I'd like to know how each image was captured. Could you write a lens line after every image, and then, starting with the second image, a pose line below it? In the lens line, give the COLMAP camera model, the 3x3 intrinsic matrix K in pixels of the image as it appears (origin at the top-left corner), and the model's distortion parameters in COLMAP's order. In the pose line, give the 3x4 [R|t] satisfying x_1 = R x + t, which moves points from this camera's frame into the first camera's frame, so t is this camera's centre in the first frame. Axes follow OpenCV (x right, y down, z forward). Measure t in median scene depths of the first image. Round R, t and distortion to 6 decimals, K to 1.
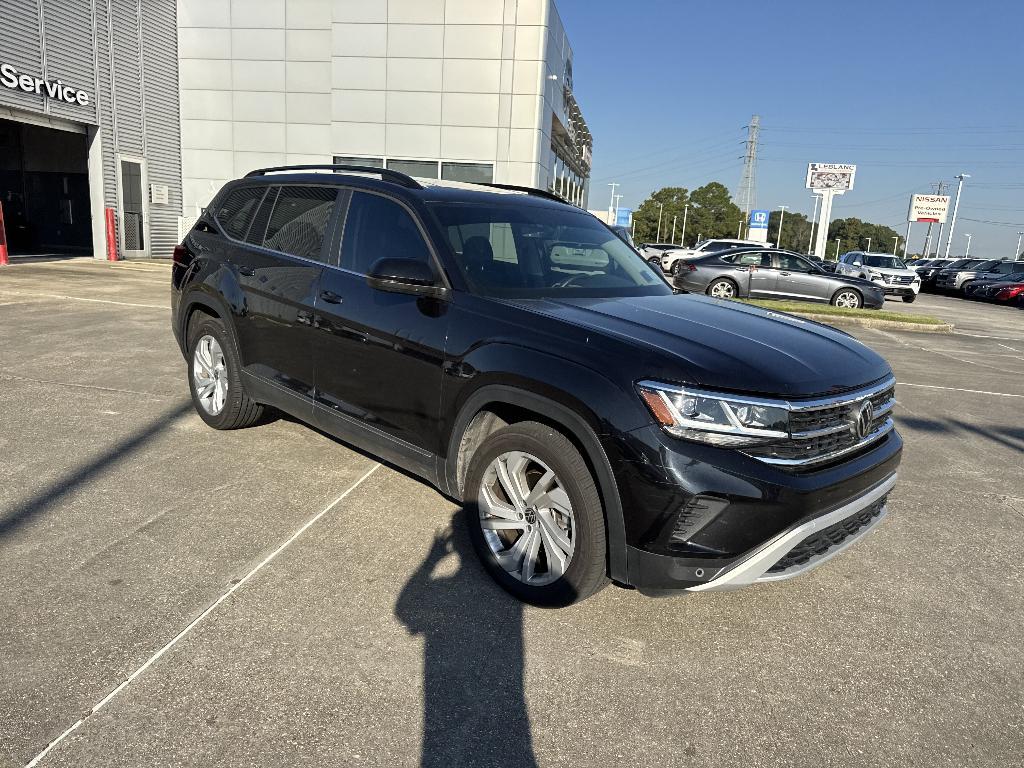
lens RADIAL K [[729.2, 0, 514.5], [0, 729.2, 379.1], [0, 0, 1]] dist [0.038833, -0.043900]
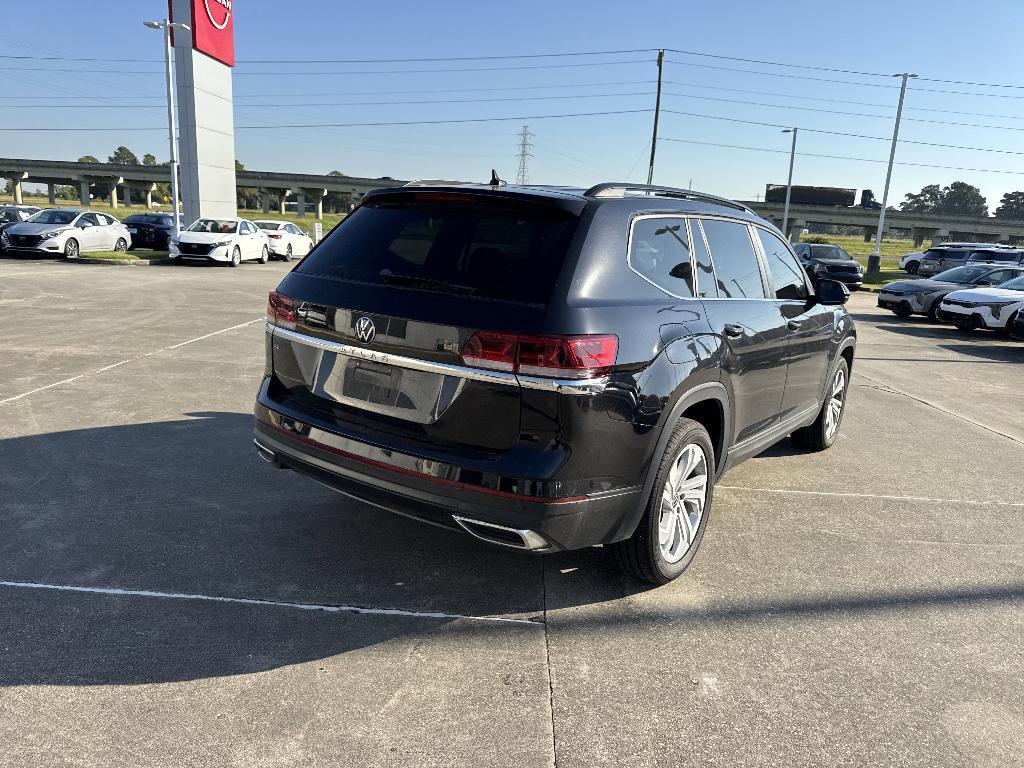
lens RADIAL K [[729.7, 0, 516.0], [0, 729.7, 387.5], [0, 0, 1]] dist [0.047768, -0.061647]
pose [[-0.163538, -0.284061, 0.944756, -0.336824], [0.130375, 0.943027, 0.306109, -0.111997], [-0.977884, 0.173233, -0.117186, 0.411453]]
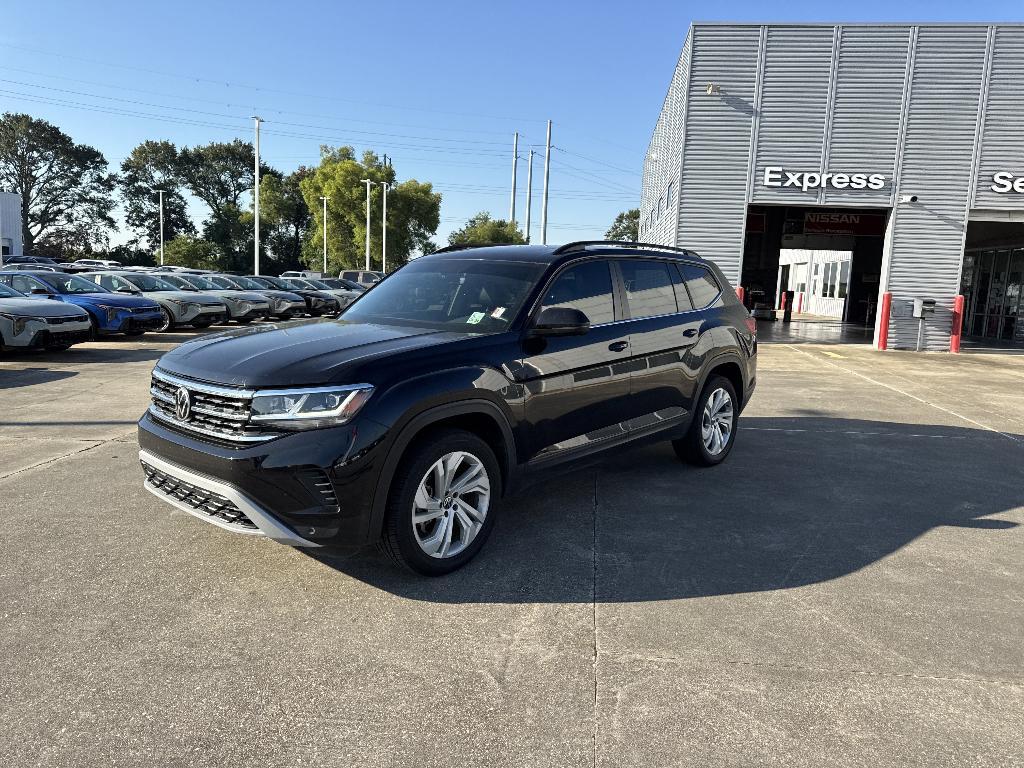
lens RADIAL K [[715.8, 0, 514.8], [0, 715.8, 382.0], [0, 0, 1]] dist [0.035858, -0.043233]
pose [[0.061008, 0.080008, -0.994925, 0.337904], [-0.223272, 0.972618, 0.064523, -0.036352], [0.972845, 0.218203, 0.077201, 0.285223]]
